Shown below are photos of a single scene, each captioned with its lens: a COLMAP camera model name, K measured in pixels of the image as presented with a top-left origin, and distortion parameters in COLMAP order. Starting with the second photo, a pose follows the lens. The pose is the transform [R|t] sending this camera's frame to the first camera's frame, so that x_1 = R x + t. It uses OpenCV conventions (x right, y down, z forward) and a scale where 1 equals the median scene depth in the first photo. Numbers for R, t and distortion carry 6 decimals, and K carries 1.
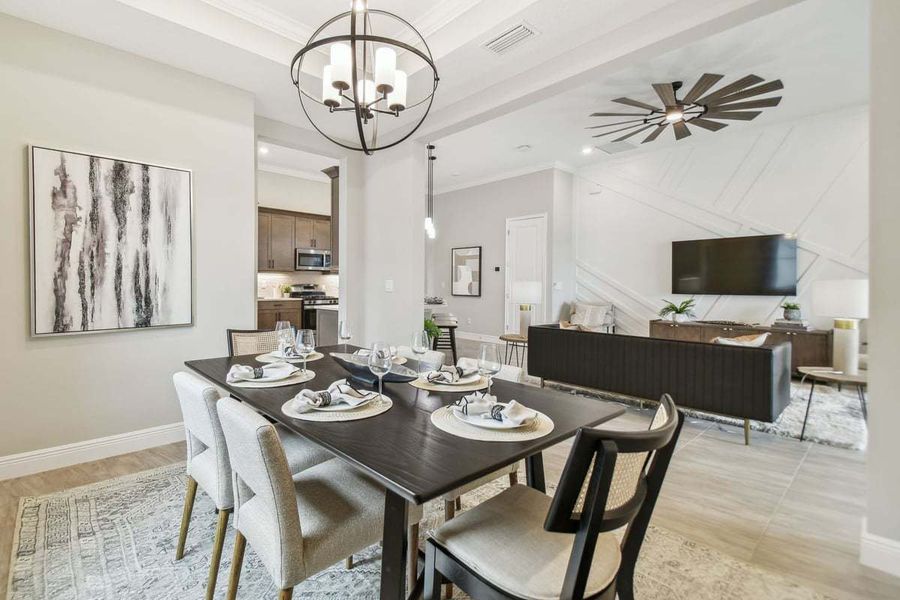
lens RADIAL K [[408.8, 0, 418.6], [0, 408.8, 289.7], [0, 0, 1]] dist [0.047208, -0.025924]
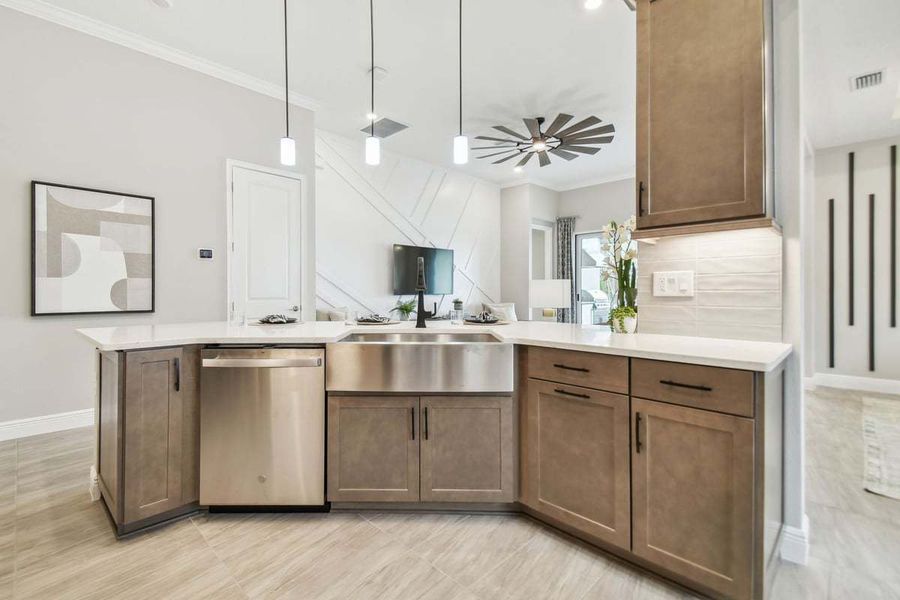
lens RADIAL K [[408.8, 0, 418.6], [0, 408.8, 289.7], [0, 0, 1]] dist [0.047208, -0.025924]
pose [[-0.043726, -0.005259, 0.999030, -0.347414], [0.015704, 0.999859, 0.005950, -0.006772], [-0.998920, 0.015949, -0.043637, 0.839187]]
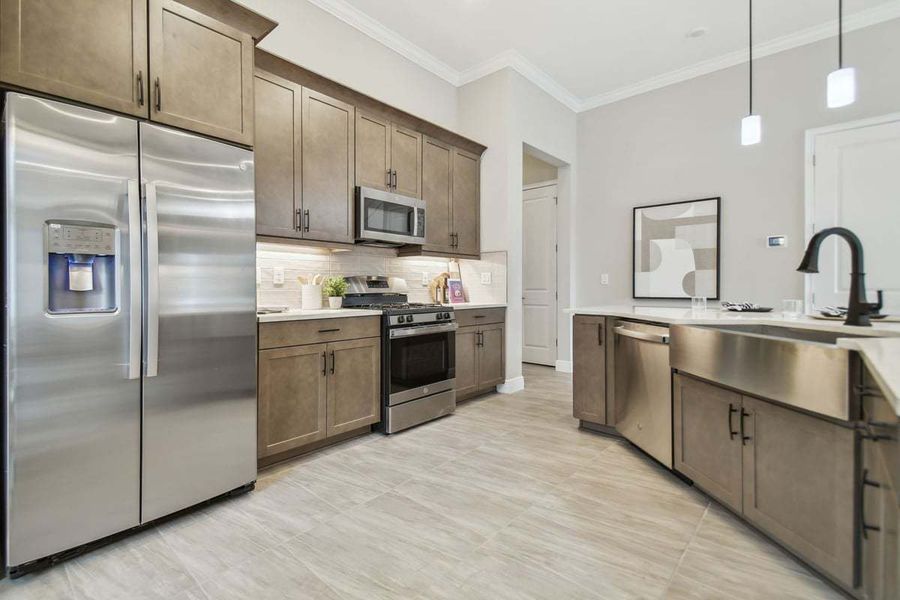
lens RADIAL K [[408.8, 0, 418.6], [0, 408.8, 289.7], [0, 0, 1]] dist [0.047208, -0.025924]
pose [[0.996145, -0.009568, 0.087201, -0.284186], [0.010289, 0.999916, -0.007820, 0.004887], [-0.087119, 0.008687, 0.996160, 0.613219]]
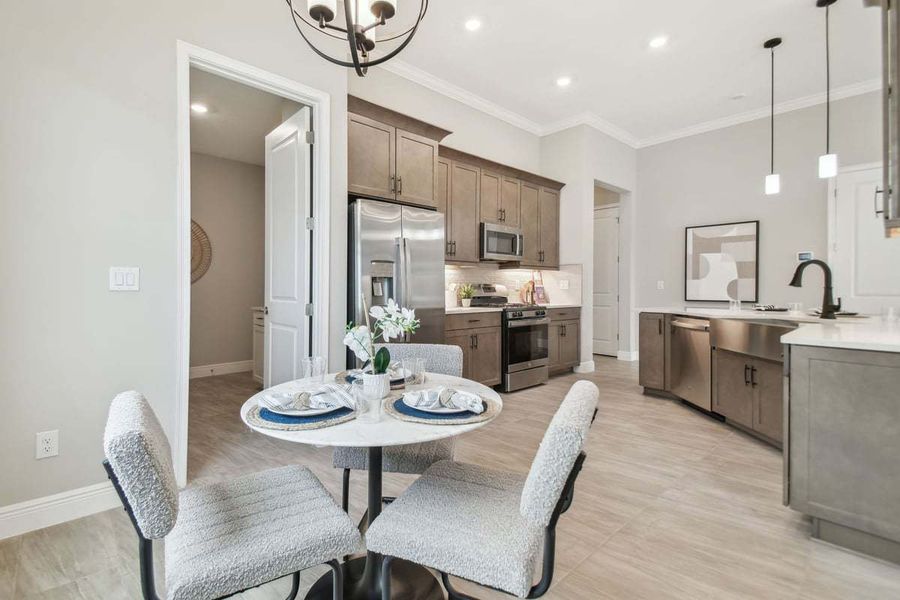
lens RADIAL K [[408.8, 0, 418.6], [0, 408.8, 289.7], [0, 0, 1]] dist [0.047208, -0.025924]
pose [[0.999967, -0.005900, -0.005558, -0.398836], [0.005841, 0.999925, -0.010720, 0.000710], [0.005621, 0.010687, 0.999927, 0.431306]]
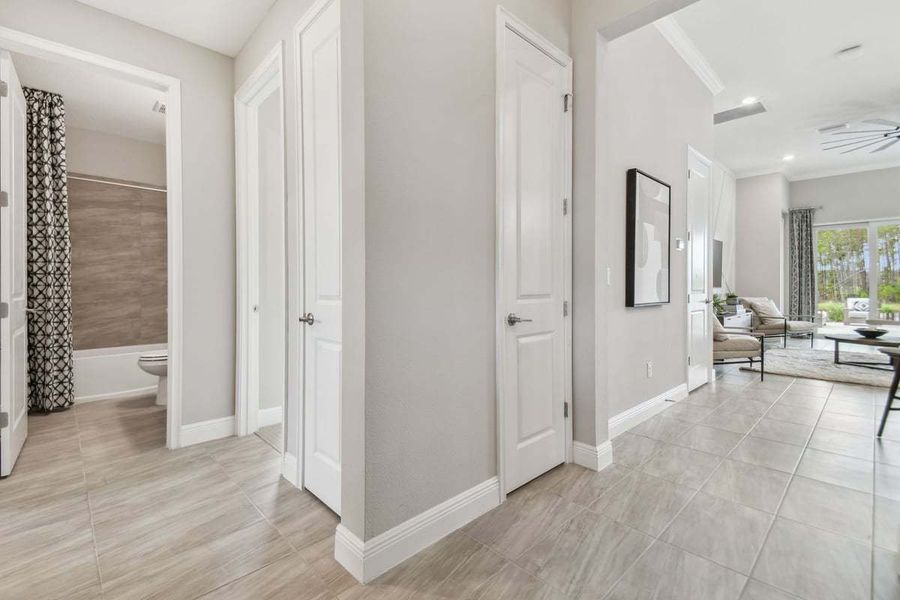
lens RADIAL K [[408.8, 0, 418.6], [0, 408.8, 289.7], [0, 0, 1]] dist [0.047208, -0.025924]
pose [[-0.019339, -0.010209, 0.999761, -0.312628], [0.016036, 0.999816, 0.010520, -0.007302], [-0.999684, 0.016235, -0.019172, 1.432160]]
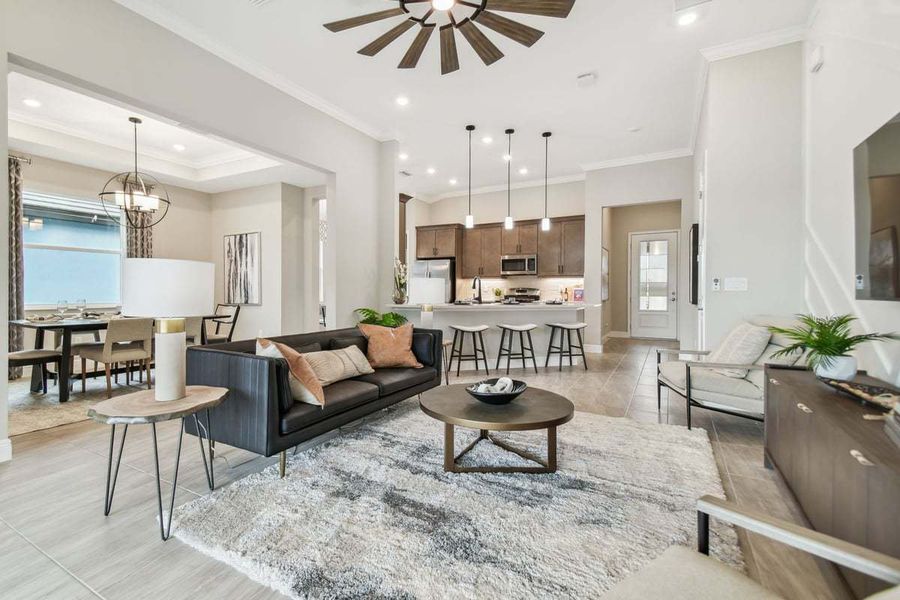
lens RADIAL K [[414.4, 0, 420.4], [0, 414.4, 296.3], [0, 0, 1]] dist [0.028648, -0.000568]
pose [[0.310674, 0.006275, -0.950496, 0.714322], [-0.015771, 0.999875, 0.001446, 0.011080], [0.950386, 0.014541, 0.310734, 0.464968]]
